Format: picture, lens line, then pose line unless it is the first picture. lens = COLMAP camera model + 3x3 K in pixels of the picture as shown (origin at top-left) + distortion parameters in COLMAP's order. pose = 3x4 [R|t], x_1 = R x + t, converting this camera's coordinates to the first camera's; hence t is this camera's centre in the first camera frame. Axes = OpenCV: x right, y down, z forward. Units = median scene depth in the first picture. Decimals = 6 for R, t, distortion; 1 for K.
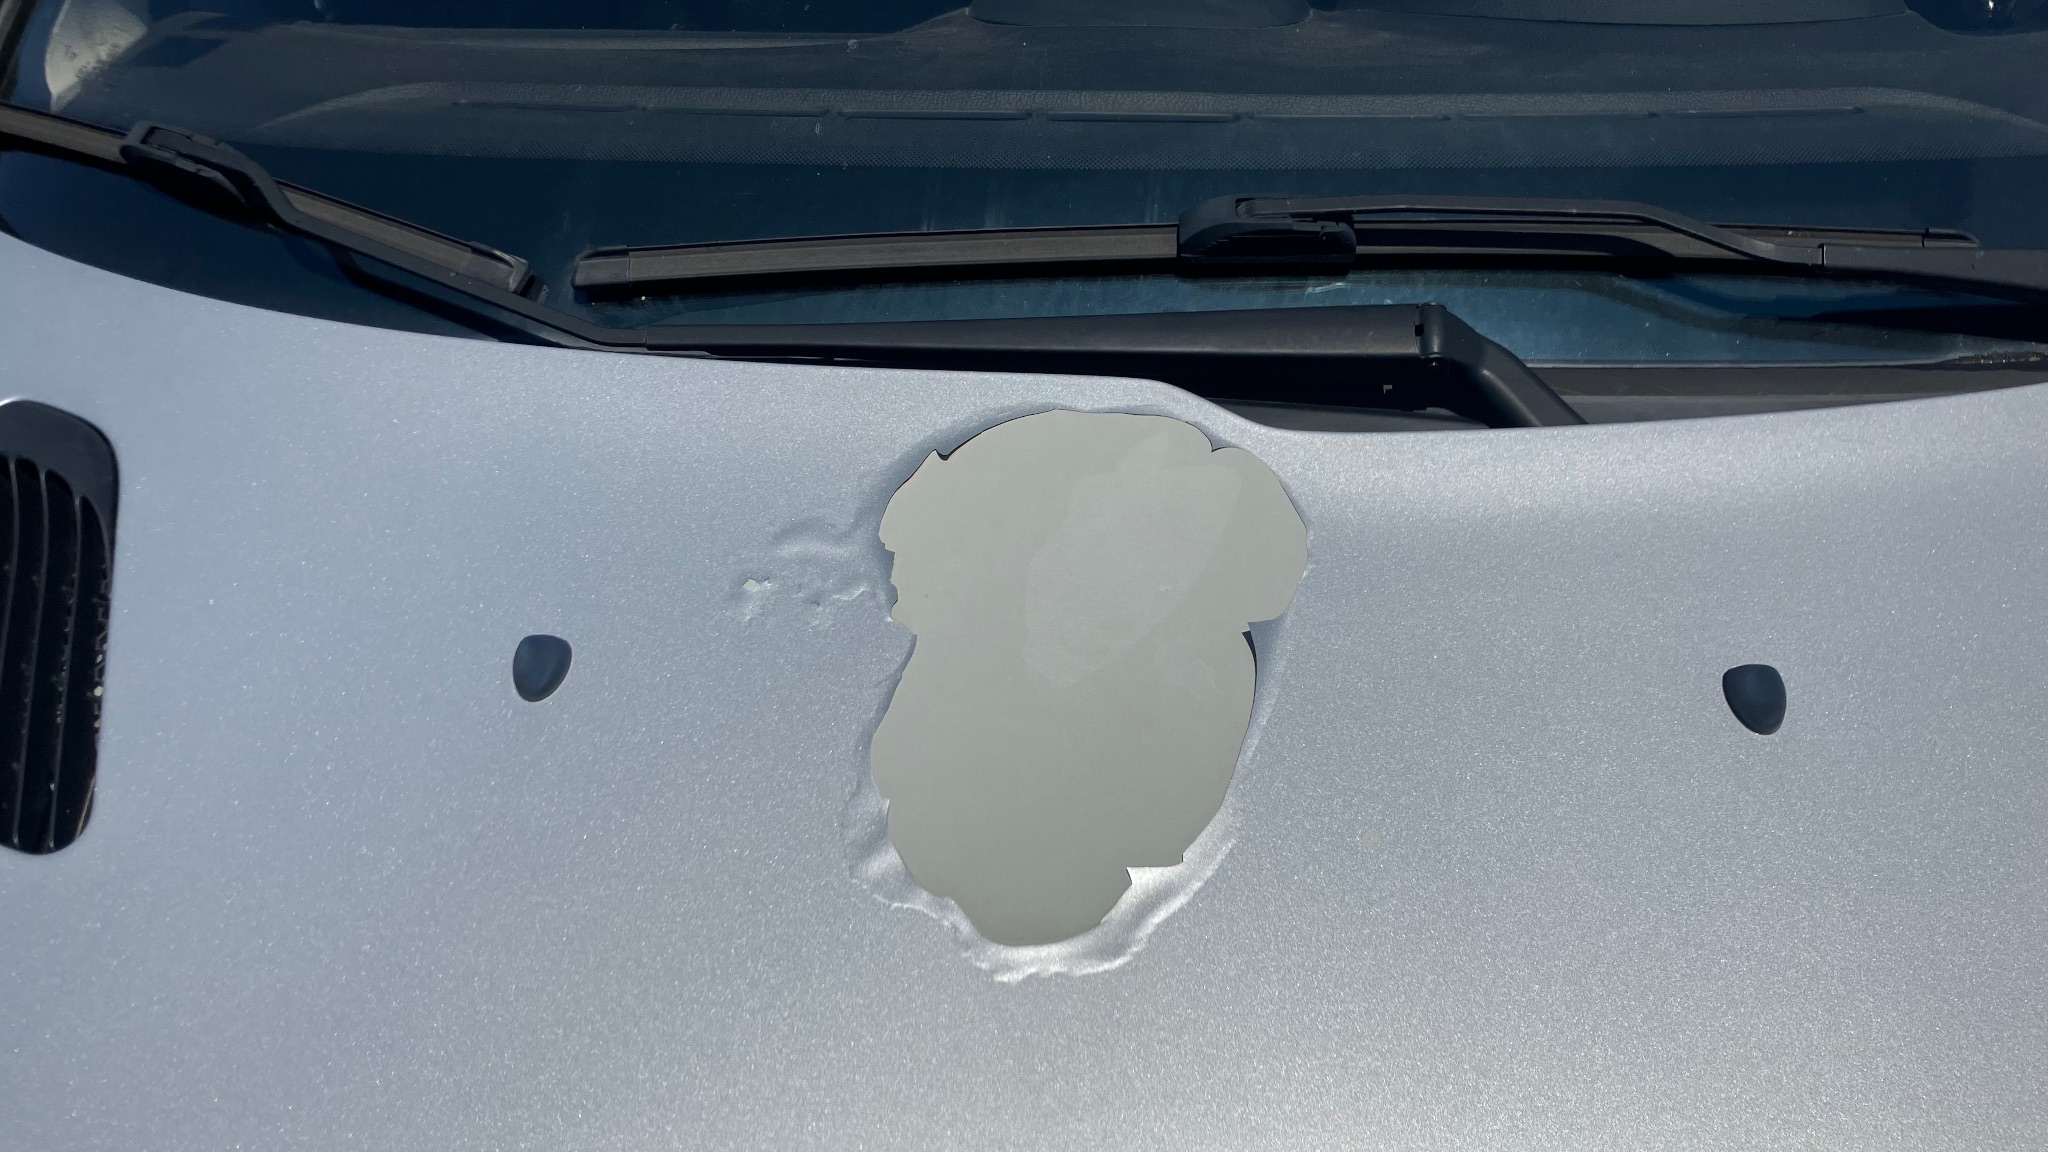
lens RADIAL K [[1638.7, 0, 1024.0], [0, 1638.7, 576.0], [0, 0, 1]] dist [0.000465, 0.005302]
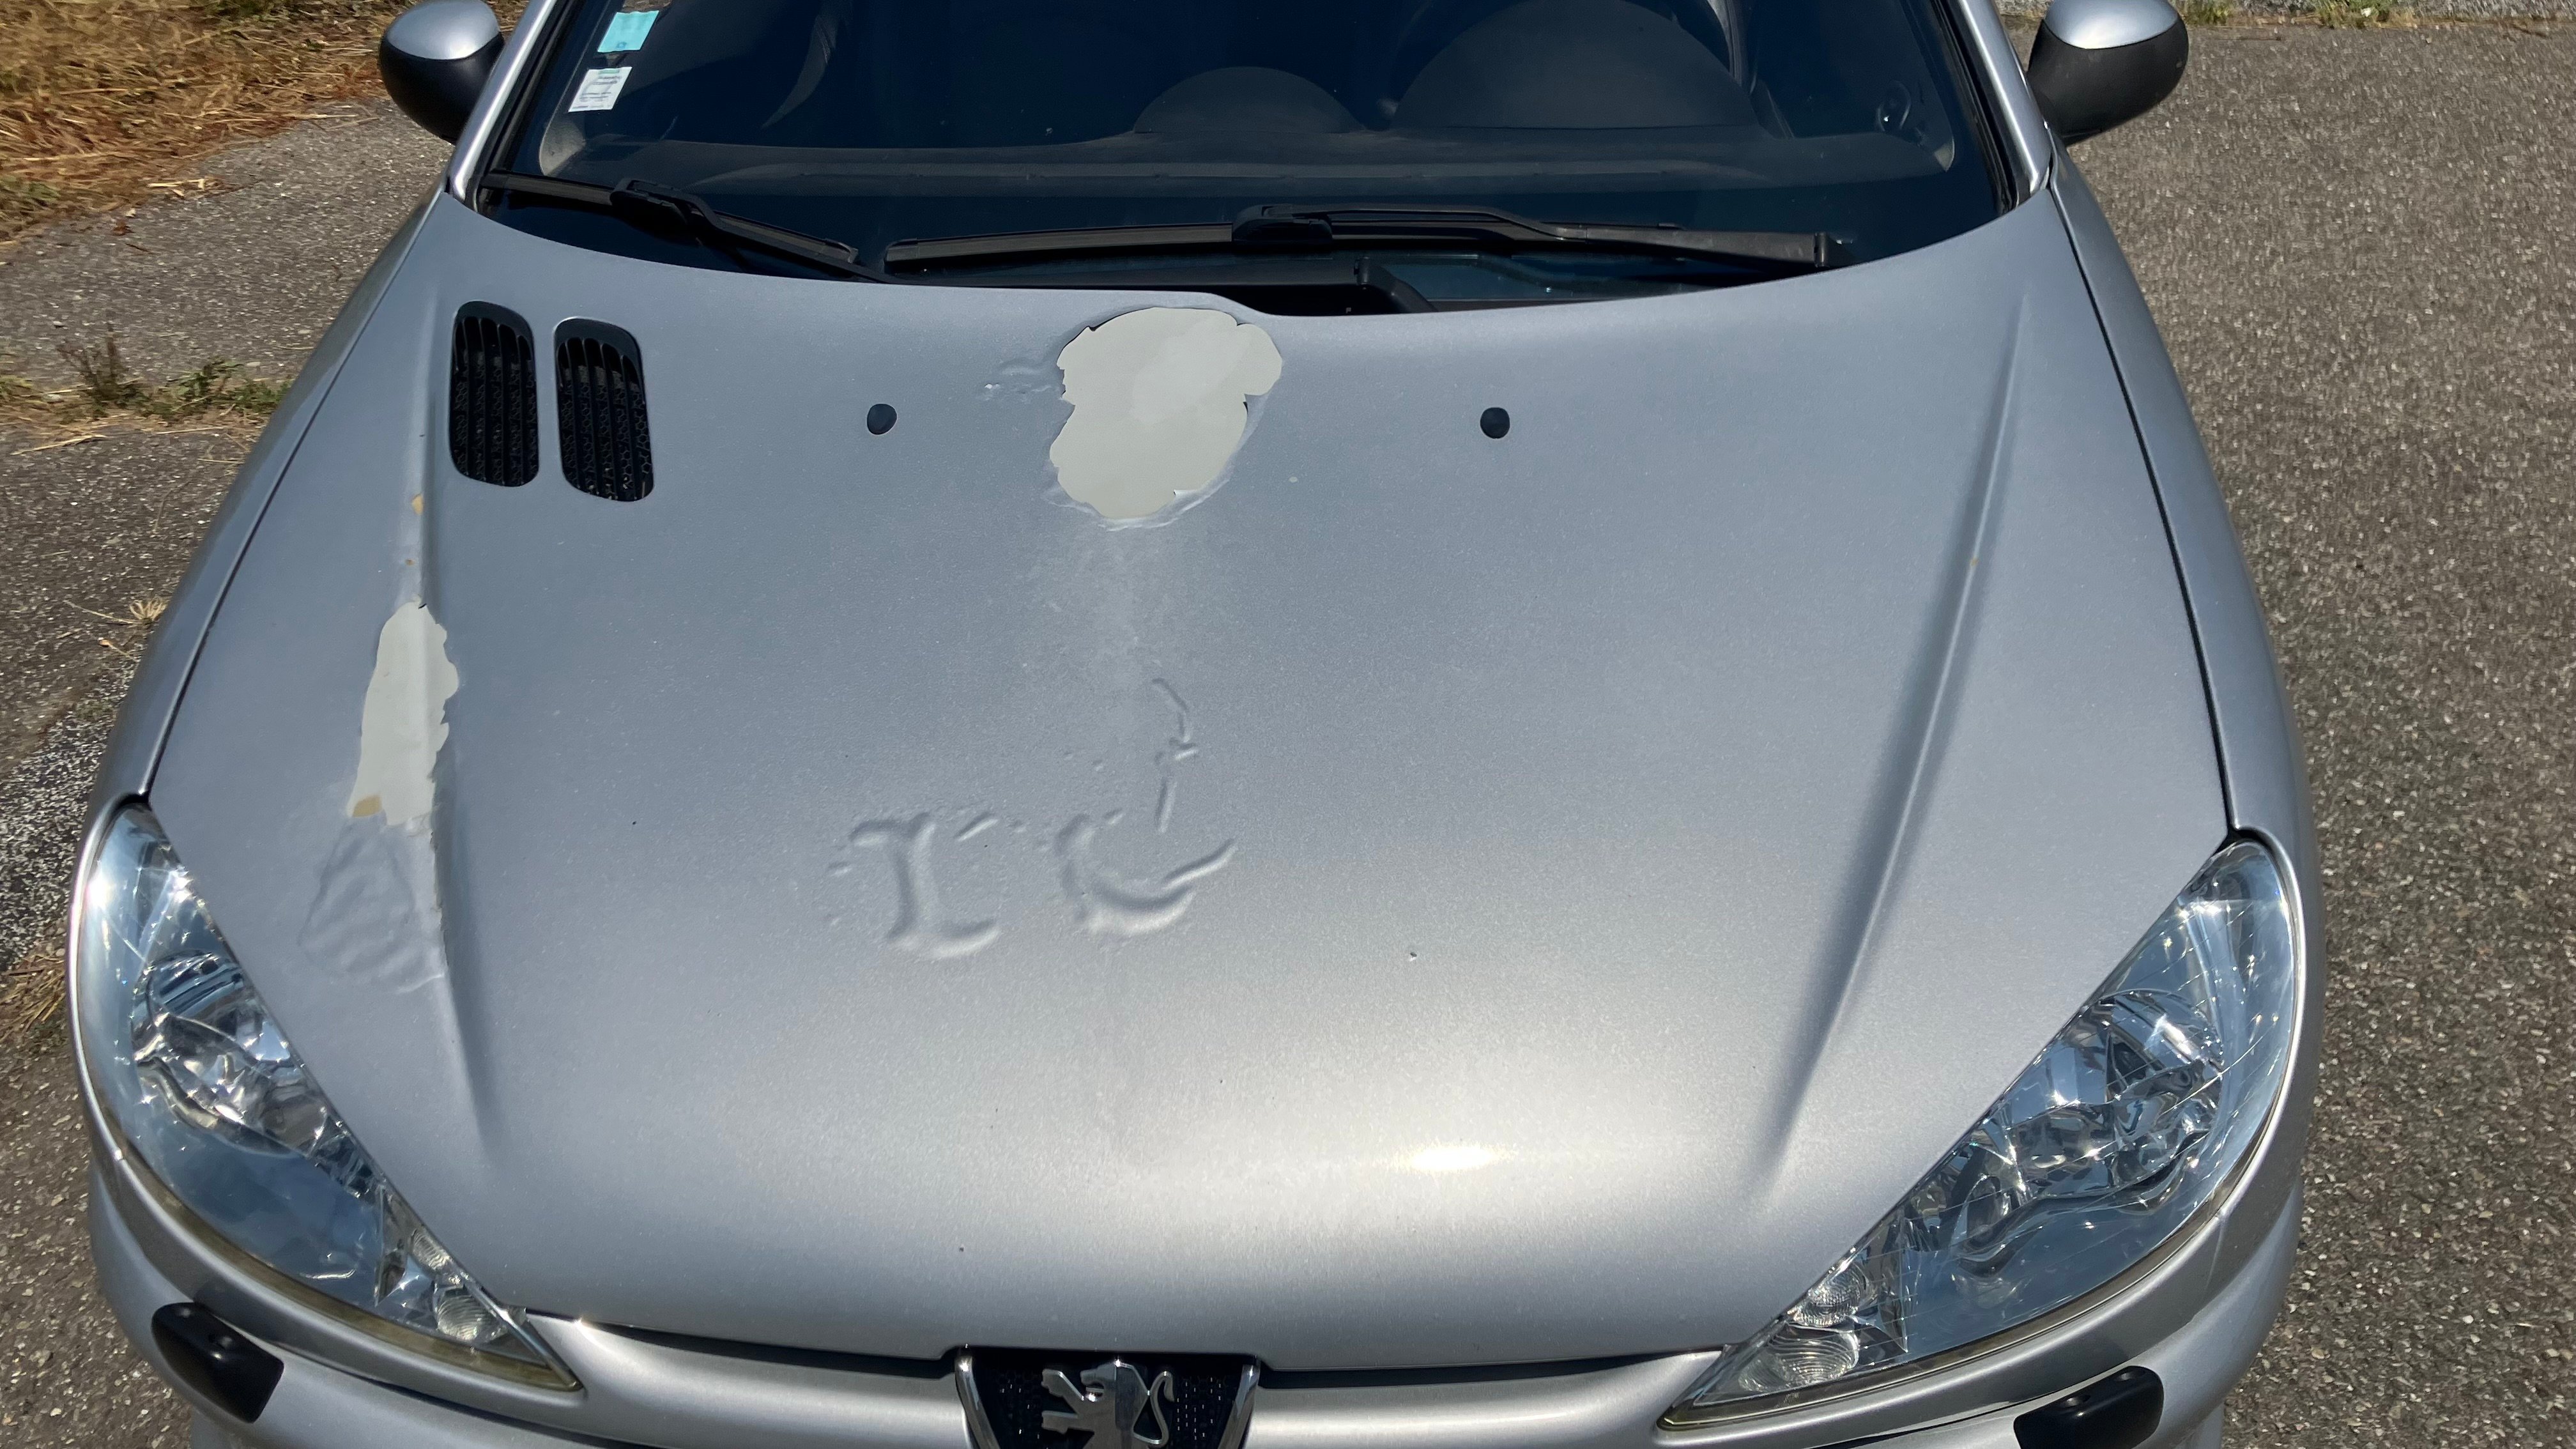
lens RADIAL K [[2061.2, 0, 1288.0], [0, 2061.2, 724.5], [0, 0, 1]] dist [0.000465, 0.005302]
pose [[0.999979, -0.005673, -0.003109, 0.158871], [0.005330, 0.994870, -0.101020, 0.543225], [0.003666, 0.101002, 0.994880, -1.142791]]
